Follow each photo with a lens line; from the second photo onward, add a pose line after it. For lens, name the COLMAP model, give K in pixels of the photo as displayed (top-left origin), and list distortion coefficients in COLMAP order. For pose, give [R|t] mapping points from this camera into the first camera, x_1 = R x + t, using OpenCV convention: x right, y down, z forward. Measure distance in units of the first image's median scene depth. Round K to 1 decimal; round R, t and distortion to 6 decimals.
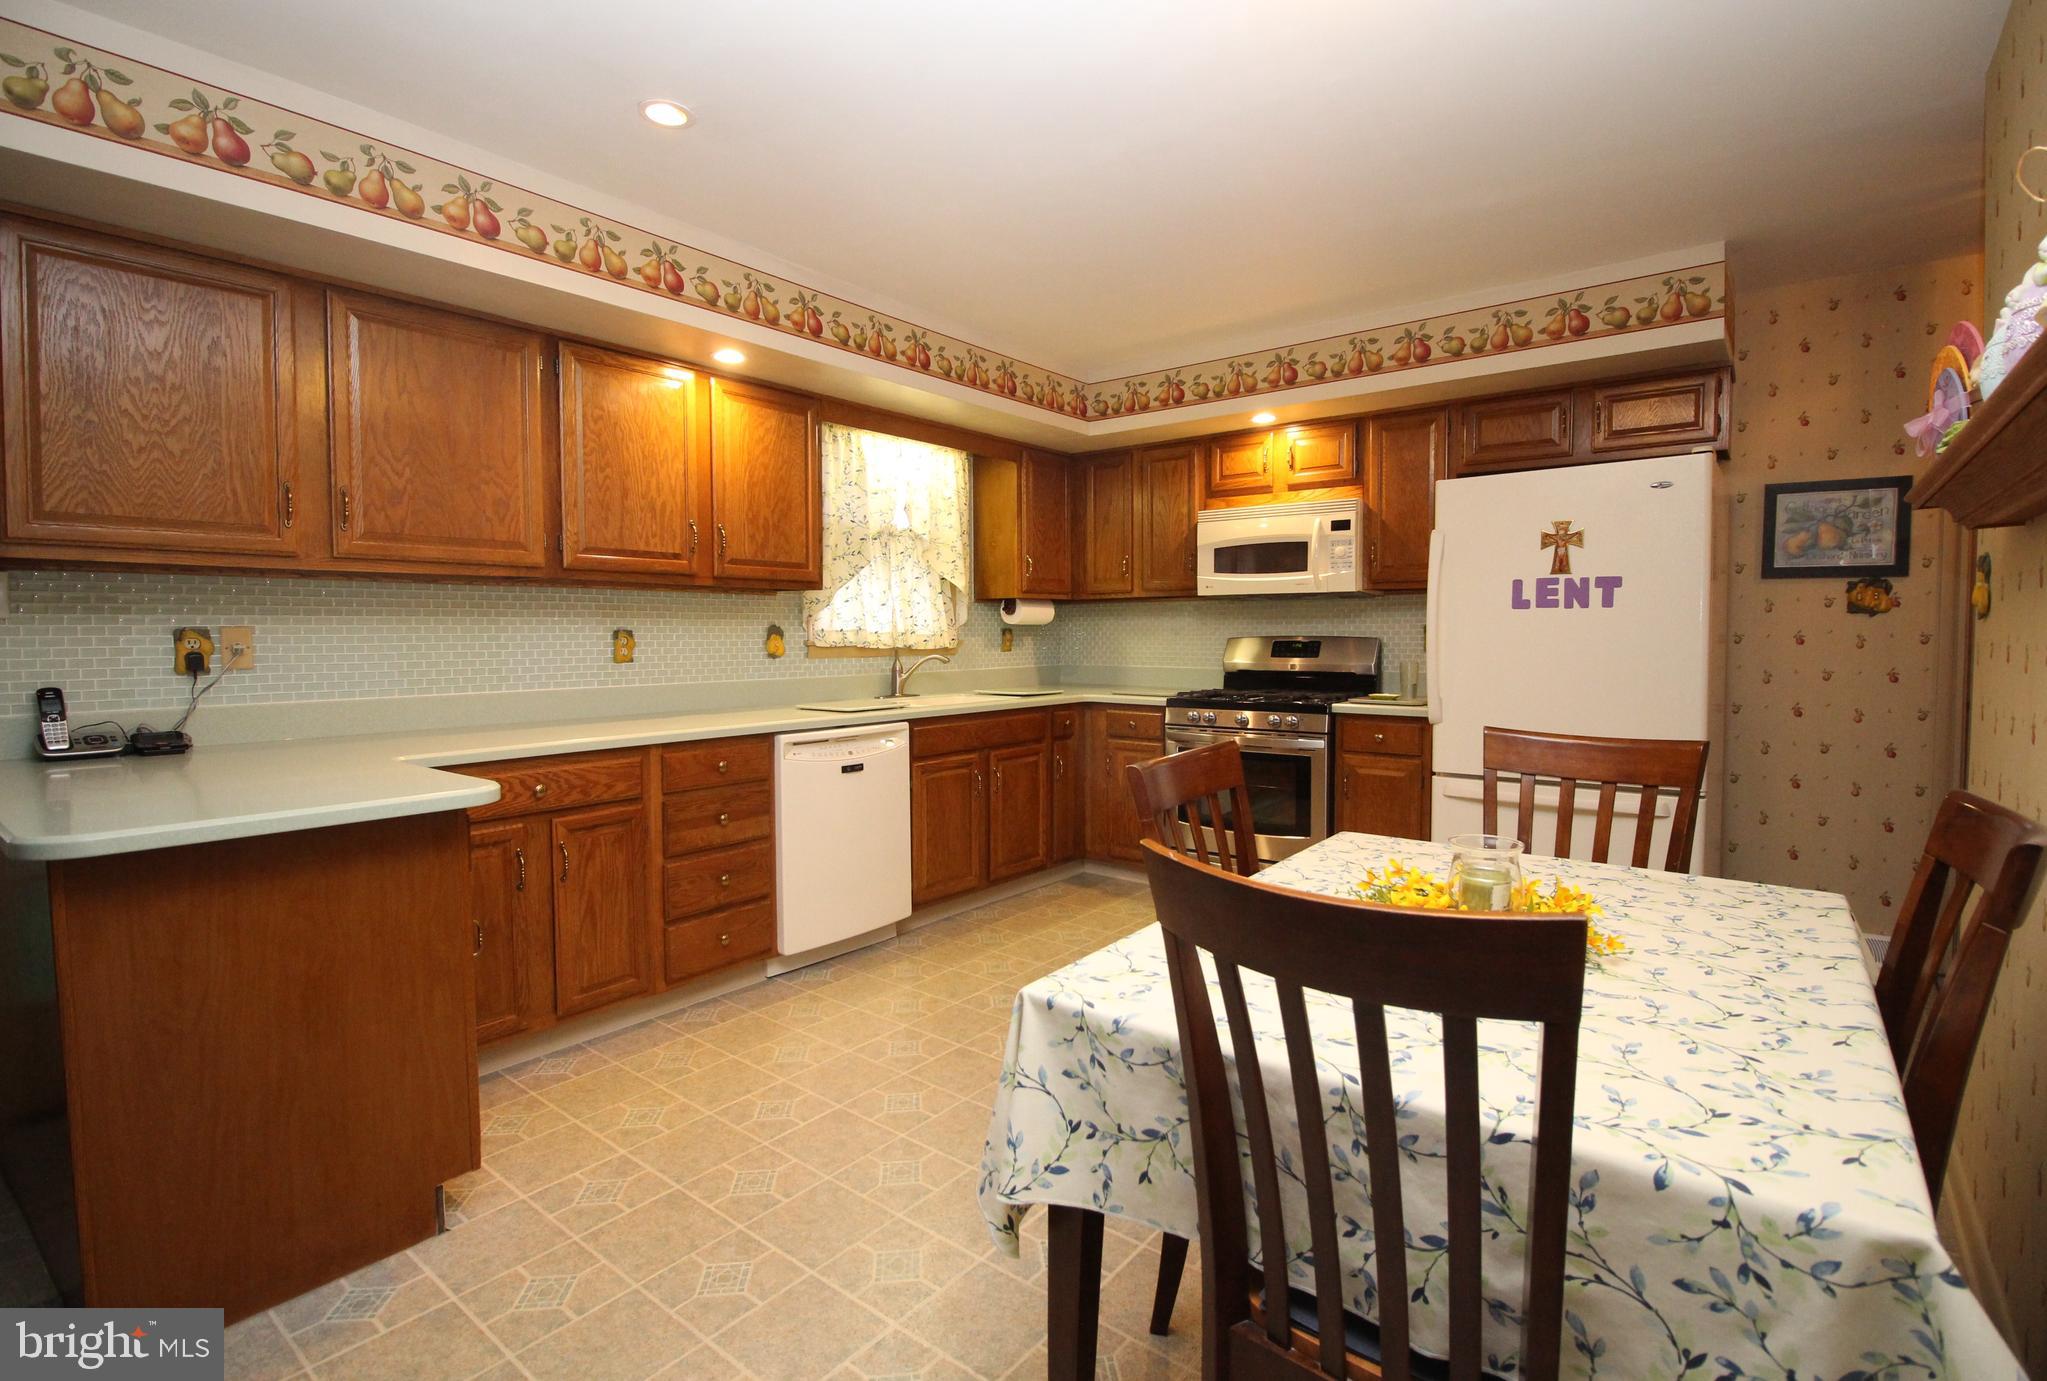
lens RADIAL K [[950.3, 0, 1082.7], [0, 950.3, 670.5], [0, 0, 1]] dist [-0.001093, -0.000184]
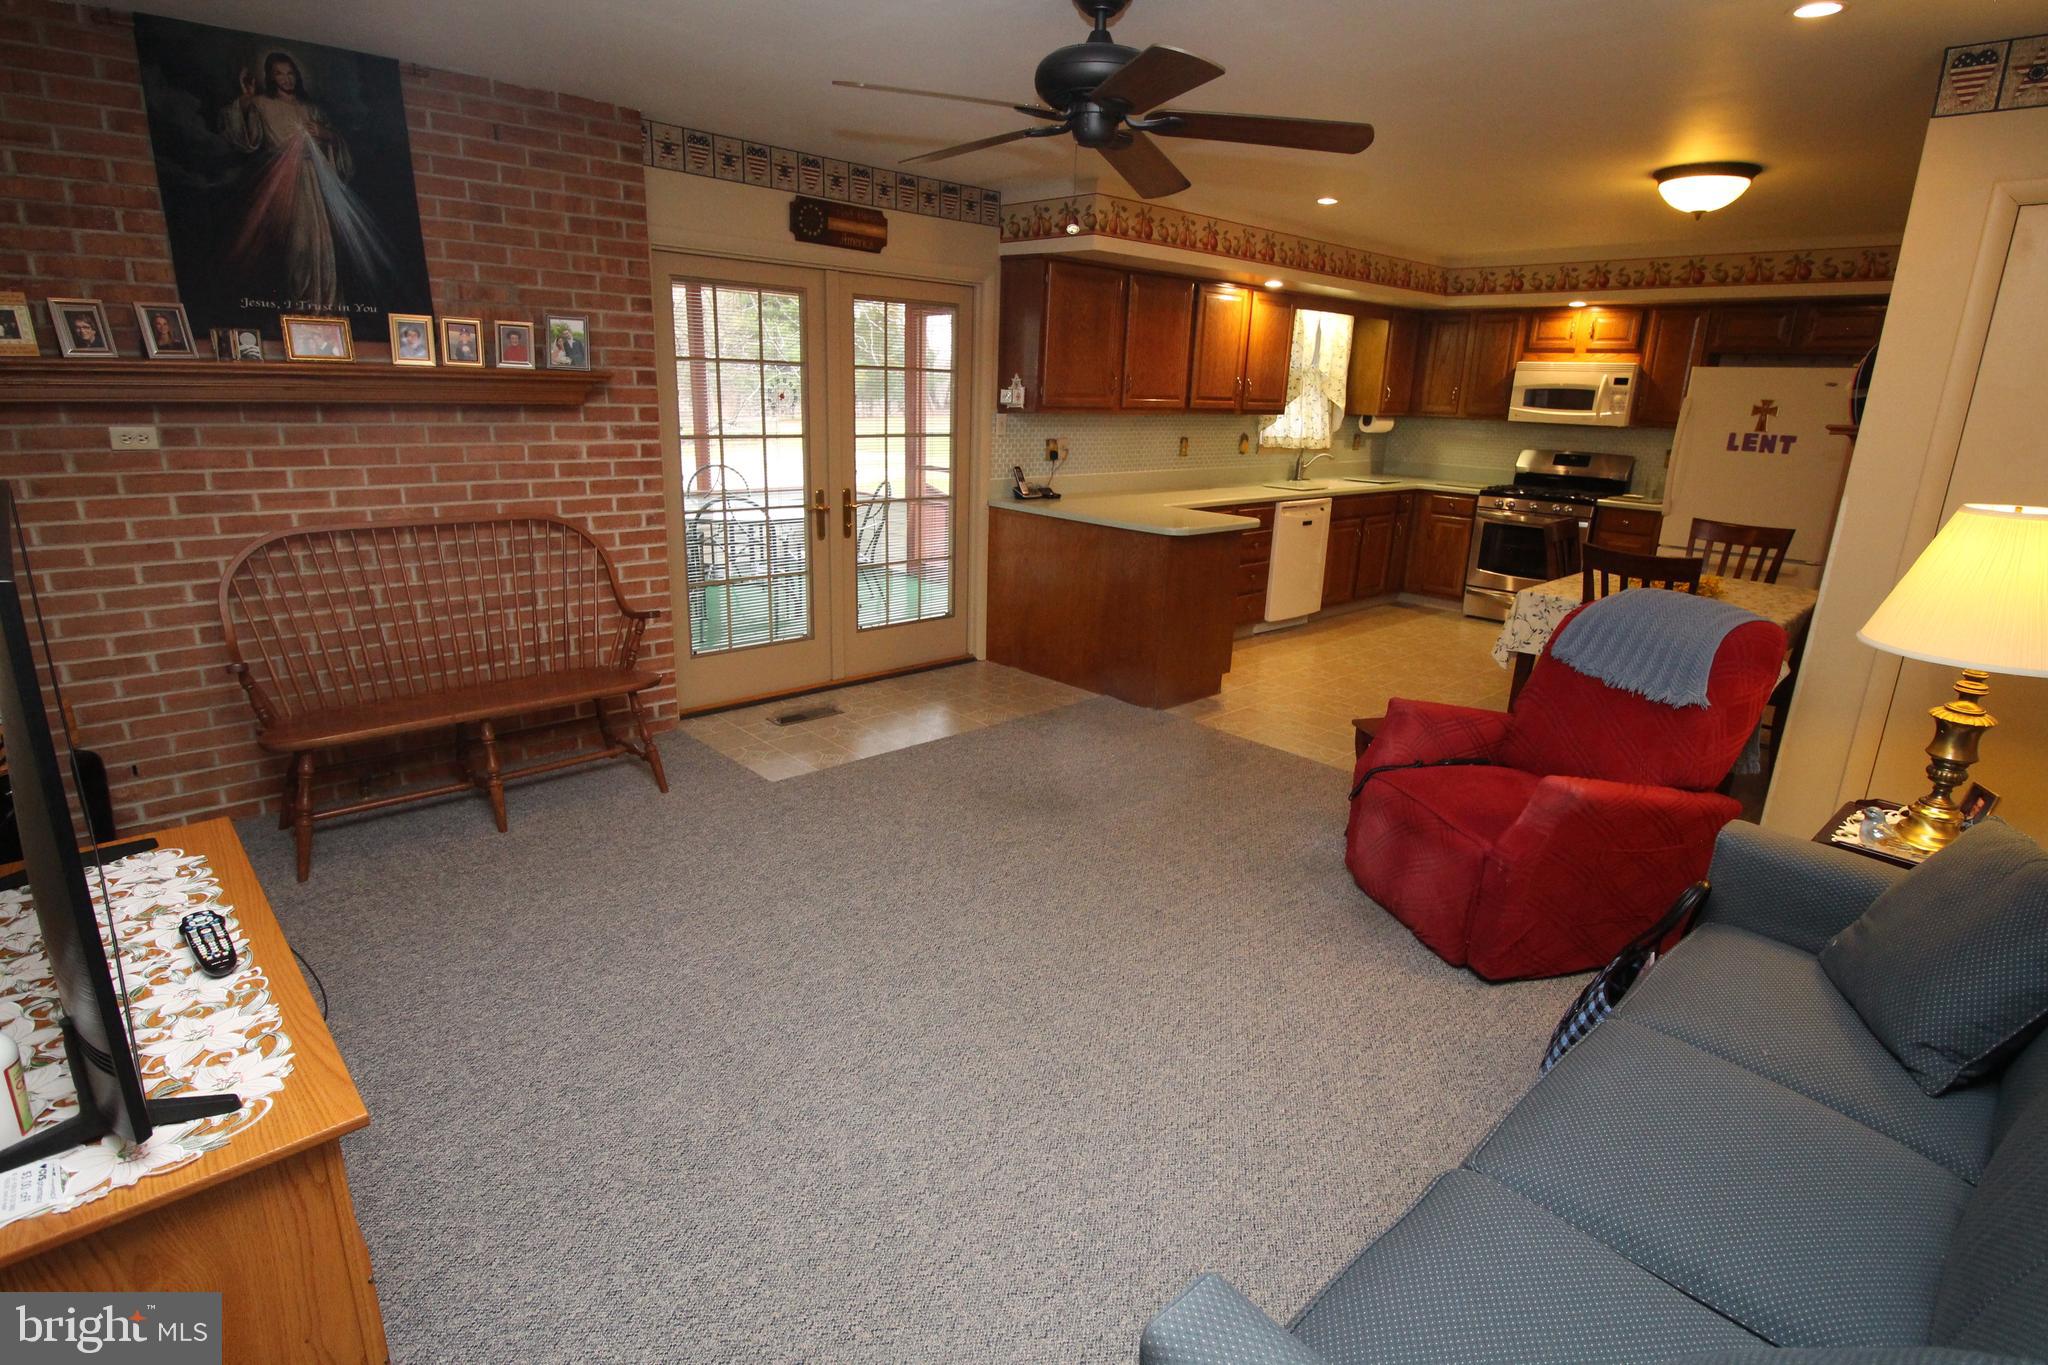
lens RADIAL K [[1045.5, 0, 1036.4], [0, 1045.5, 687.7], [0, 0, 1]] dist [-0.007653, -0.001523]
pose [[0.984726, 0.078672, -0.155326, -0.353613], [-0.039460, 0.969725, 0.240992, -0.041663], [0.169583, -0.231182, 0.958017, -0.874424]]
